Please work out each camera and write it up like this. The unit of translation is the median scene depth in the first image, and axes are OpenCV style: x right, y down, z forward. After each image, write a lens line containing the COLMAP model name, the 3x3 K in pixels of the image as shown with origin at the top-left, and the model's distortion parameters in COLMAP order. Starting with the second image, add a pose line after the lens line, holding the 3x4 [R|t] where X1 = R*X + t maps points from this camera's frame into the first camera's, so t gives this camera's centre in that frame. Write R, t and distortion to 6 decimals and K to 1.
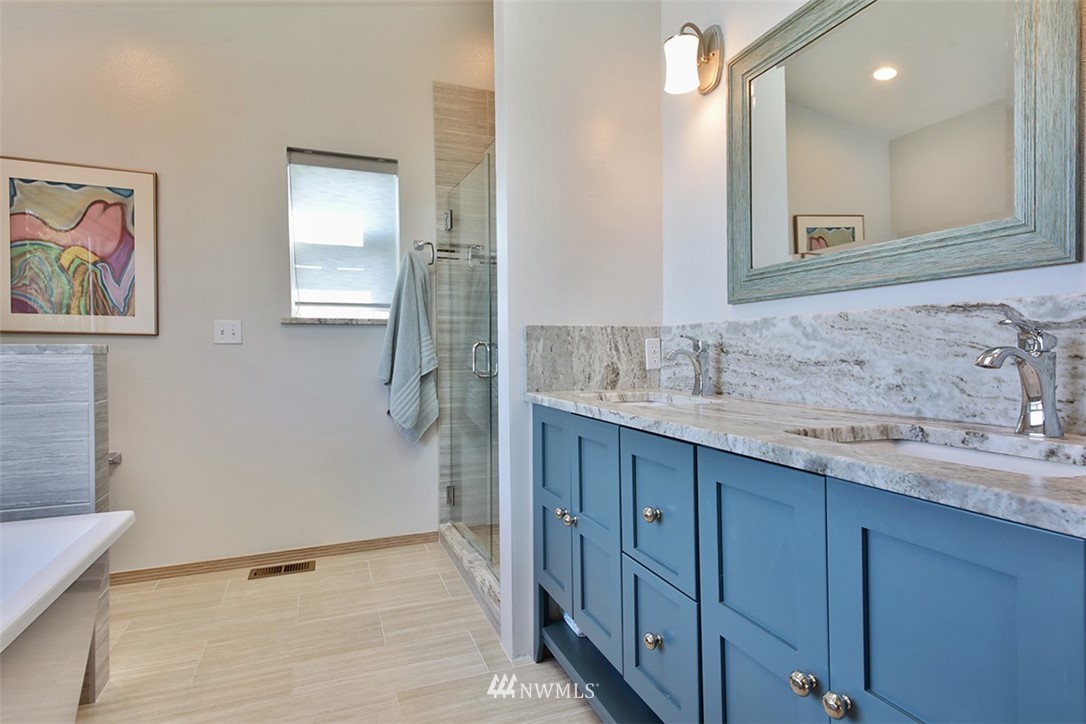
lens RADIAL K [[557.8, 0, 541.6], [0, 557.8, 355.5], [0, 0, 1]] dist [0.041419, 0.000253]
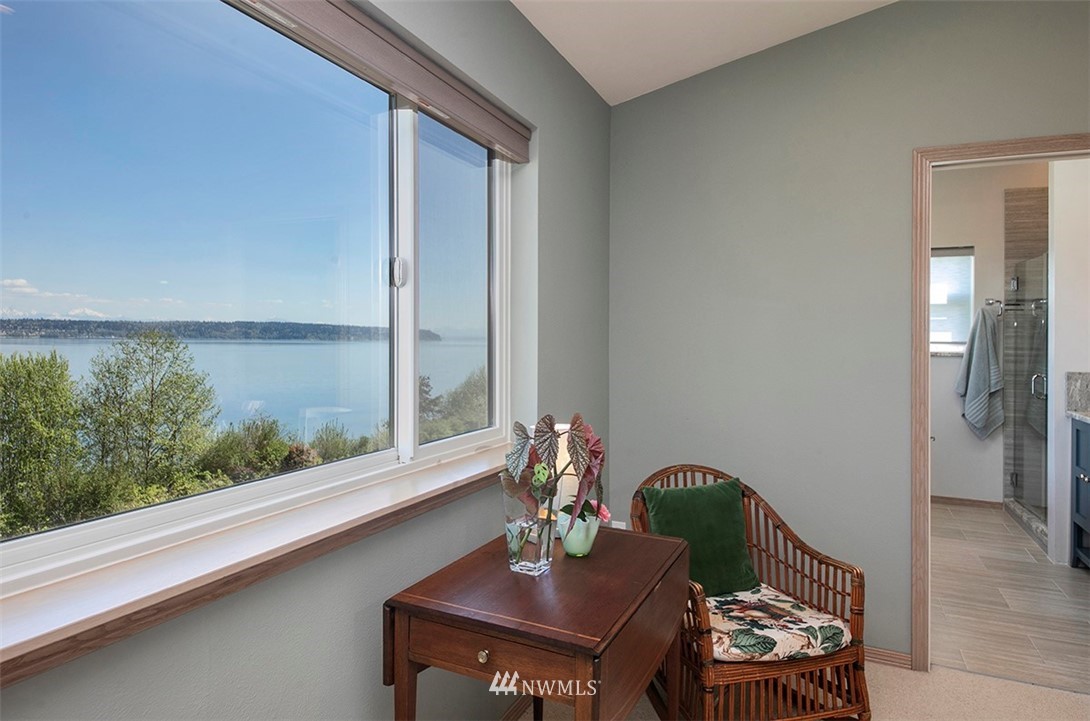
lens RADIAL K [[641.7, 0, 545.0], [0, 641.7, 331.2], [0, 0, 1]] dist [0.003698, 0.002504]
pose [[0.694396, 0.009840, -0.719526, 0.184199], [-0.024435, 0.999652, -0.009910, -0.078387], [0.719178, 0.024463, 0.694395, -1.002667]]
